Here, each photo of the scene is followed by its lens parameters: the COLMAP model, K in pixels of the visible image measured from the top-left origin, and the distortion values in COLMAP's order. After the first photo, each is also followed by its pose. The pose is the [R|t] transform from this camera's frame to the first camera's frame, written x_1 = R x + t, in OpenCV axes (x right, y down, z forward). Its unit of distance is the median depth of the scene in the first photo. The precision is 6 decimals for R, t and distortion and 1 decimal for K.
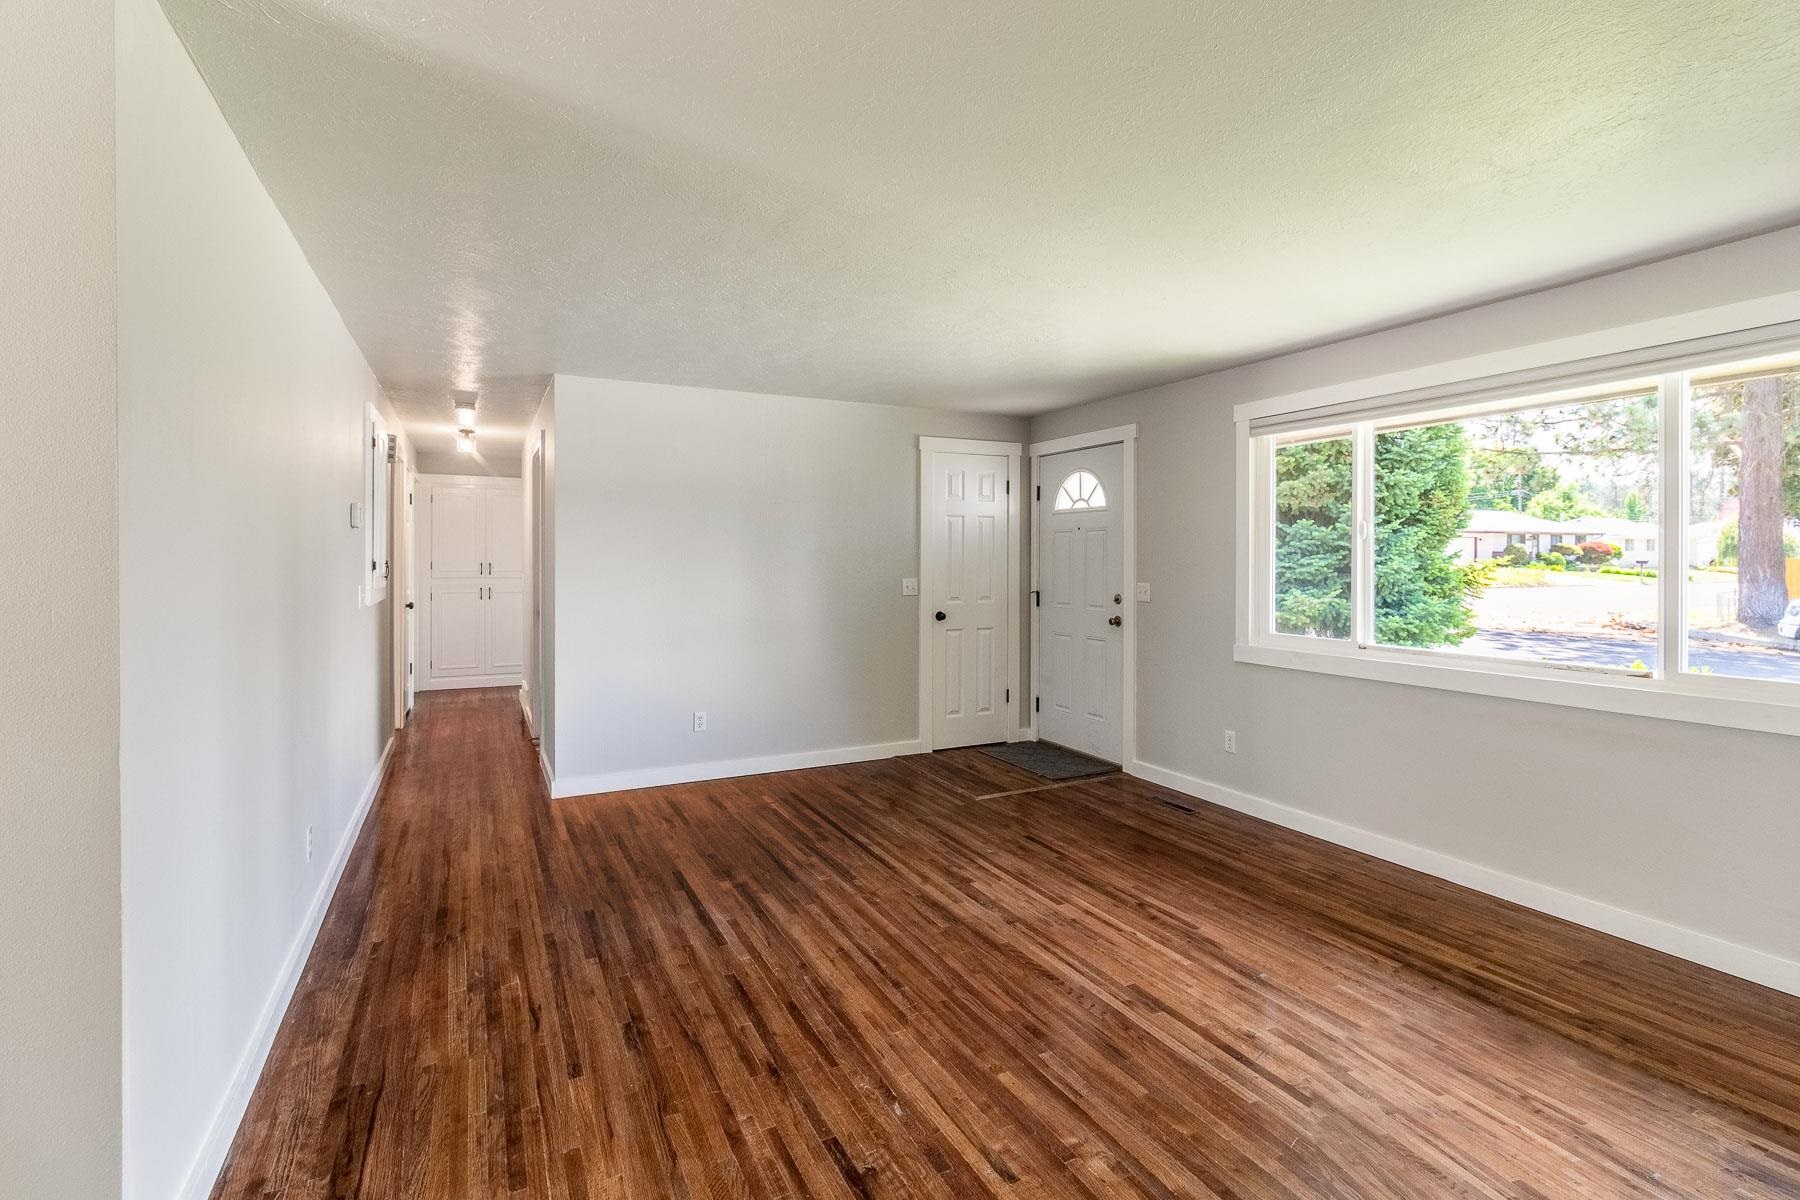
lens RADIAL K [[871.3, 0, 956.0], [0, 871.3, 558.0], [0, 0, 1]] dist [-0.000245, -0.000331]
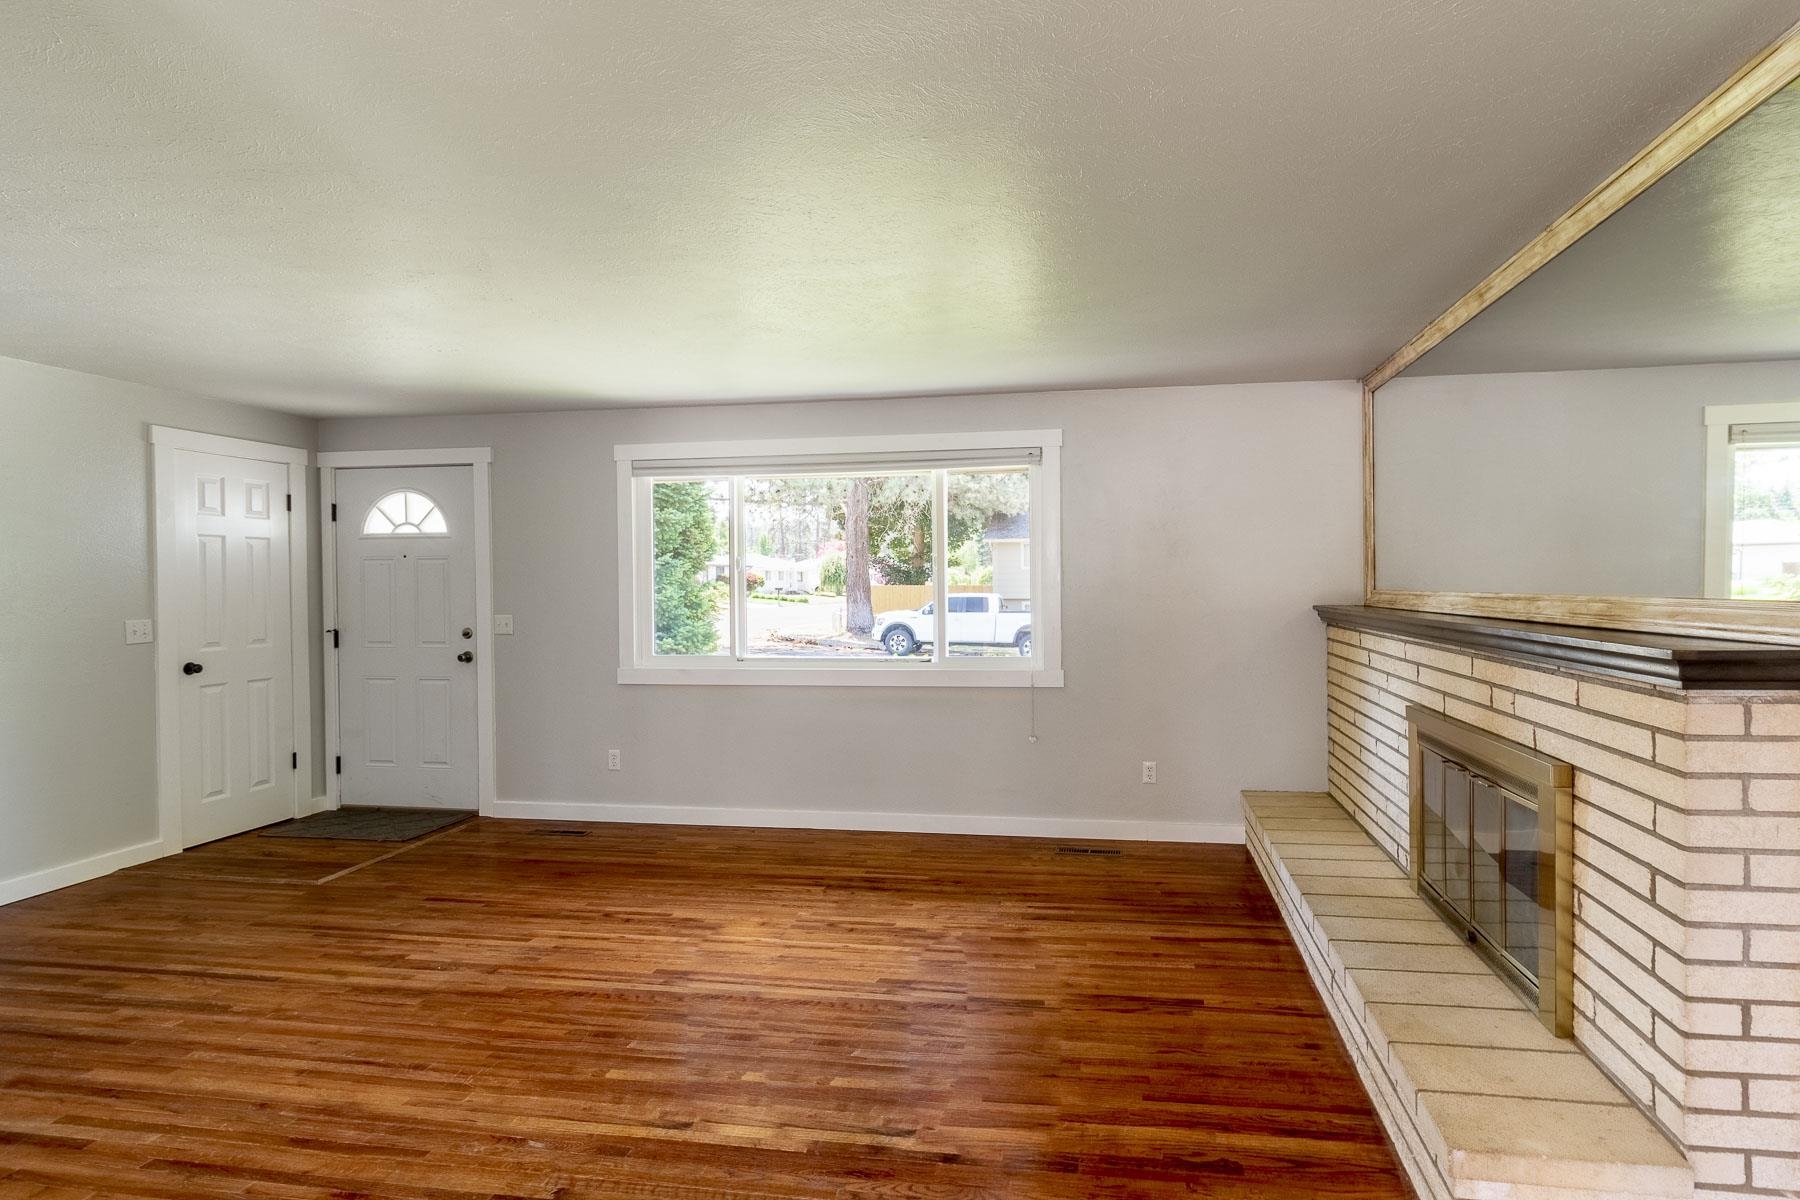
lens RADIAL K [[849.8, 0, 1017.3], [0, 849.8, 587.5], [0, 0, 1]] dist [-0.000184, -0.000324]
pose [[0.576488, -0.007692, 0.817069, -0.311078], [0.007421, 0.999964, 0.004178, -0.001658], [-0.817072, 0.003655, 0.576524, -0.006076]]
